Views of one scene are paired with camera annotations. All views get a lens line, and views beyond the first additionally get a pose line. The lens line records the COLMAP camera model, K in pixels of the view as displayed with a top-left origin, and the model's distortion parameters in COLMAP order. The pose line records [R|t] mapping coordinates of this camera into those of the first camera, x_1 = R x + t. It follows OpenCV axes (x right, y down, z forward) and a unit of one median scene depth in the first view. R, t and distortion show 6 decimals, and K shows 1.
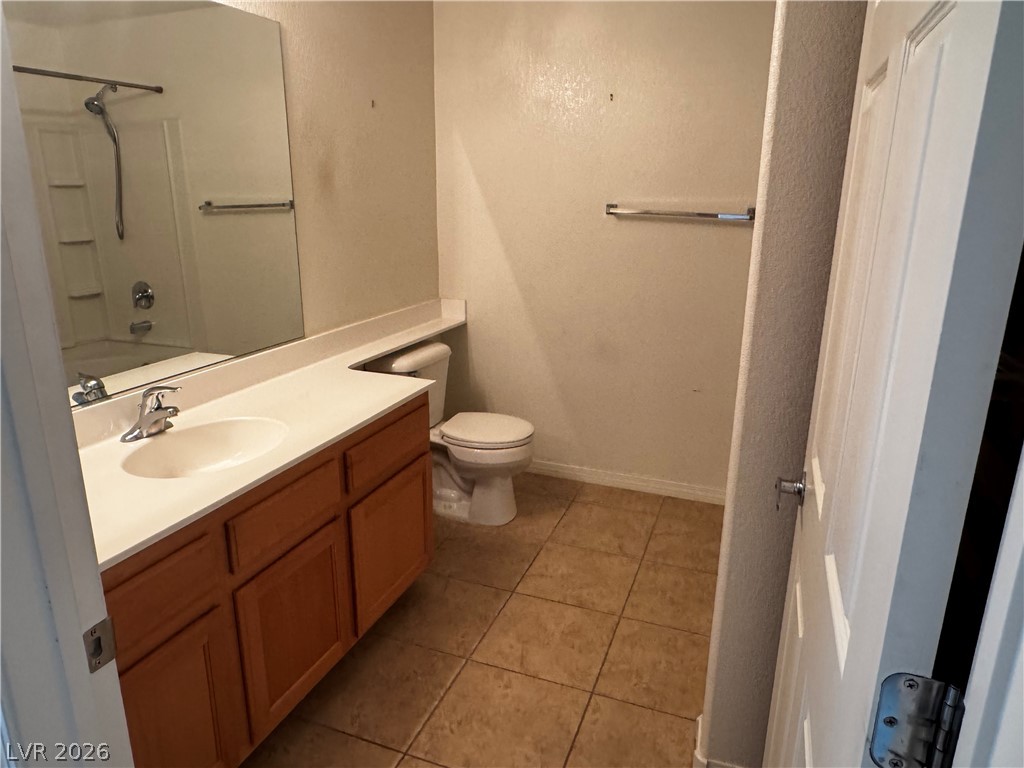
lens RADIAL K [[676.4, 0, 512.0], [0, 676.4, 384.0], [0, 0, 1]] dist [-0.006731, -0.004474]
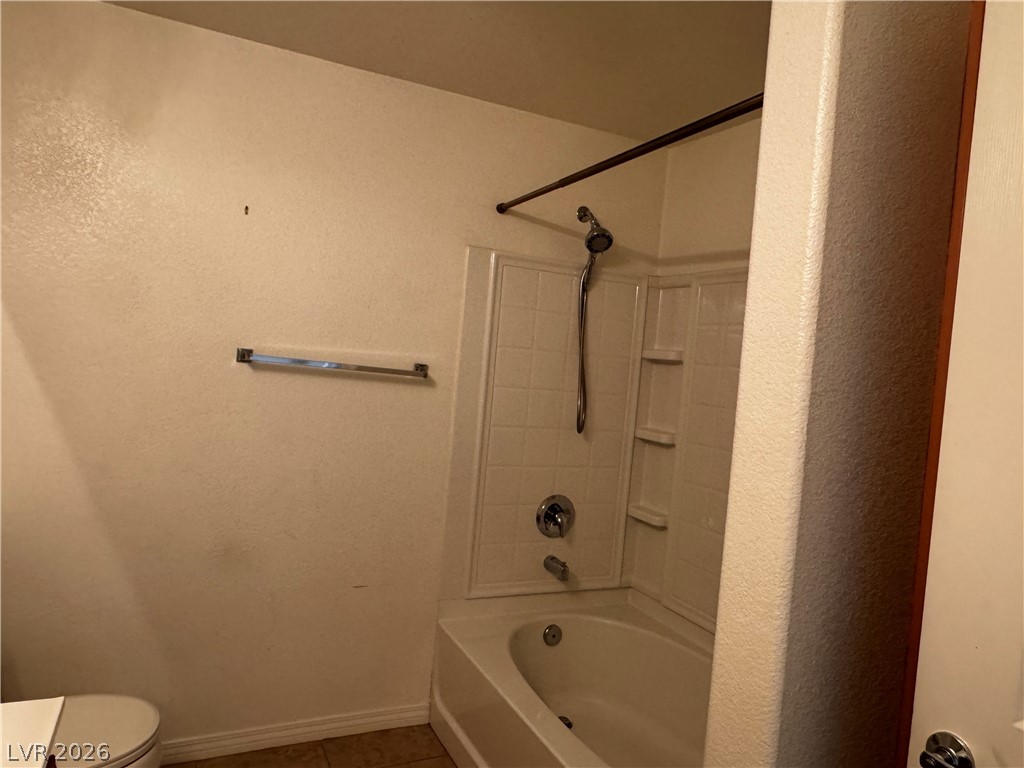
lens RADIAL K [[676.4, 0, 512.0], [0, 676.4, 384.0], [0, 0, 1]] dist [-0.006731, -0.004474]
pose [[0.689168, 0.014888, 0.724448, -0.181414], [0.128633, 0.981395, -0.142537, -0.089765], [-0.713092, 0.191420, 0.674431, 0.314221]]
